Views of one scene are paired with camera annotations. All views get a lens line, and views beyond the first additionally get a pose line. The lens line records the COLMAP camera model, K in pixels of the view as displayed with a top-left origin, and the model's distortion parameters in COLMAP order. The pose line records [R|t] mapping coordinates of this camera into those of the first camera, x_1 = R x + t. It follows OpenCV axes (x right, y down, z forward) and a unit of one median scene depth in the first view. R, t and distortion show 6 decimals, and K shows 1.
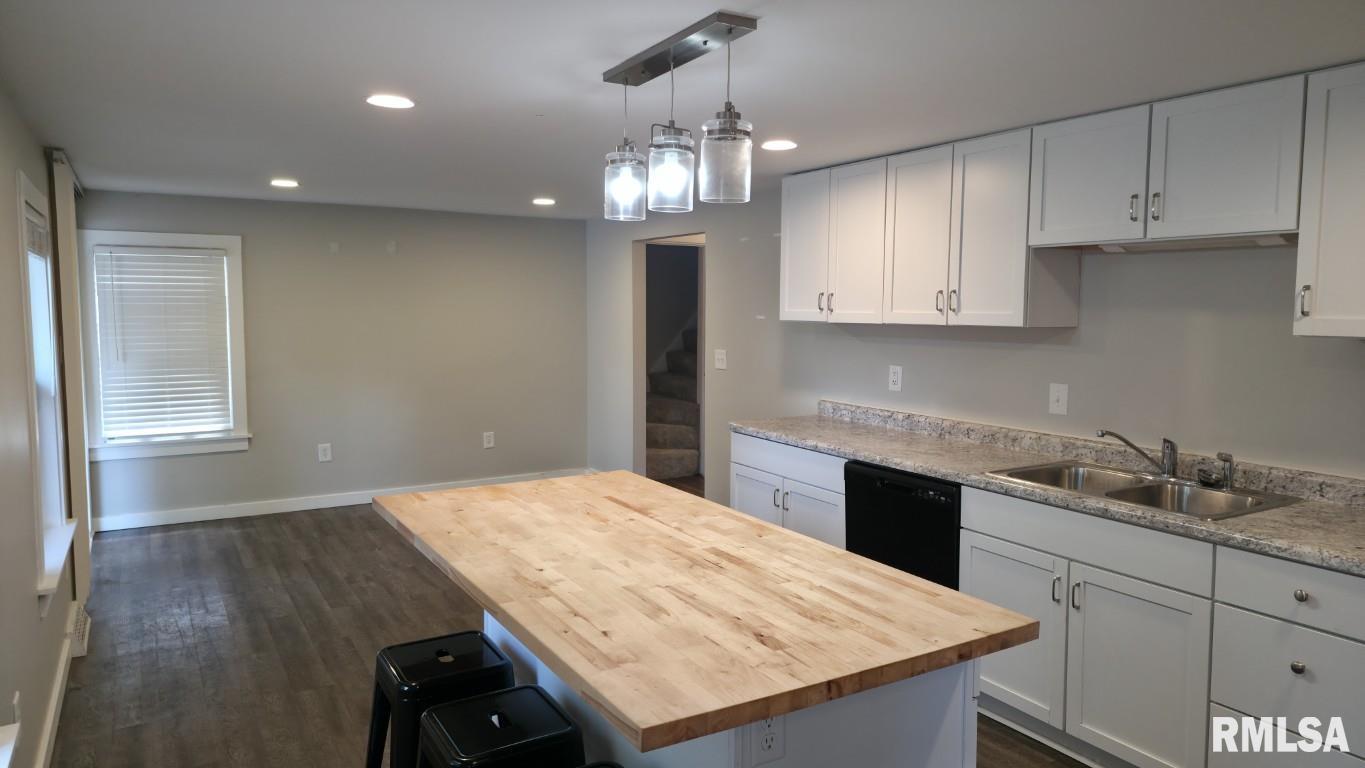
lens RADIAL K [[900.3, 0, 679.0], [0, 900.3, 377.4], [0, 0, 1]] dist [0.144624, -0.126769]
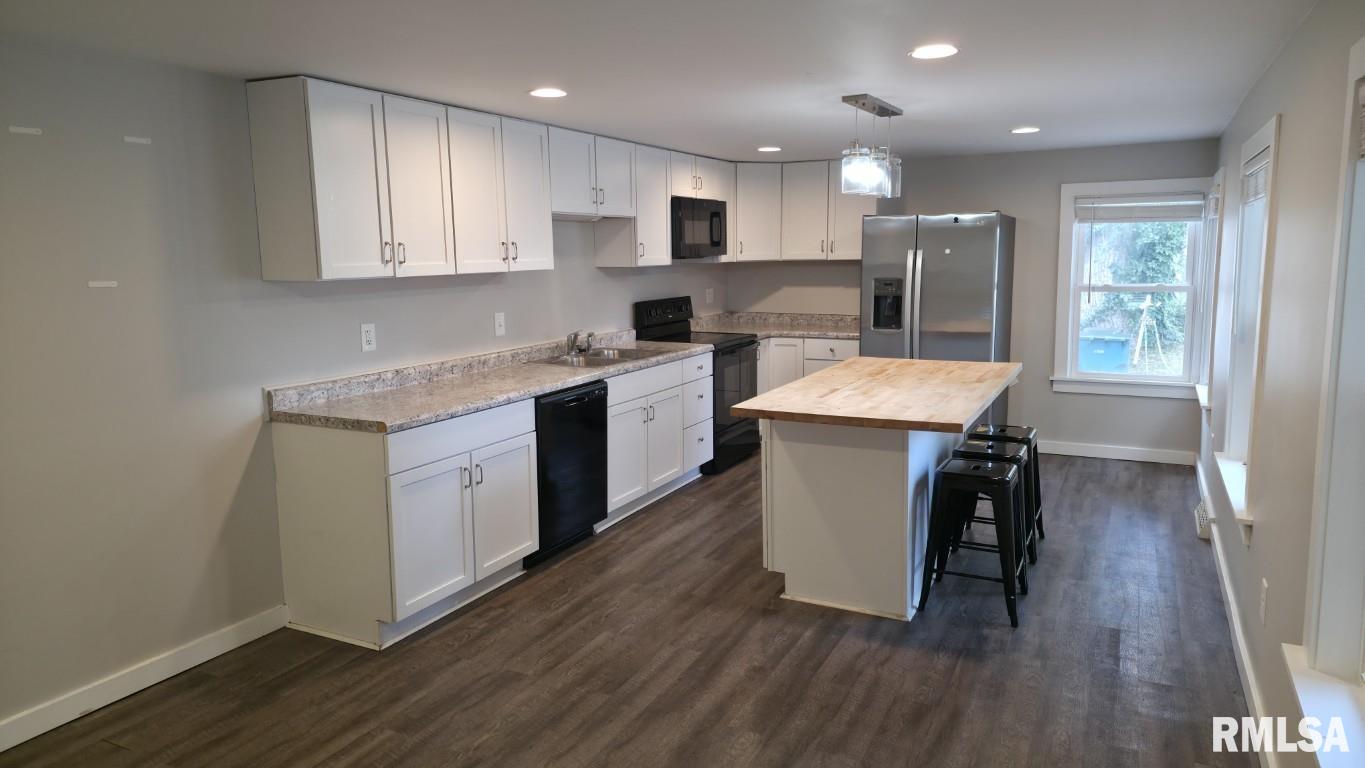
lens RADIAL K [[900.3, 0, 679.0], [0, 900.3, 377.4], [0, 0, 1]] dist [0.144624, -0.126769]
pose [[-0.541633, -0.116047, 0.832566, -0.794026], [0.082943, 0.978214, 0.190307, -0.123347], [-0.836513, 0.172132, -0.520208, 1.387582]]
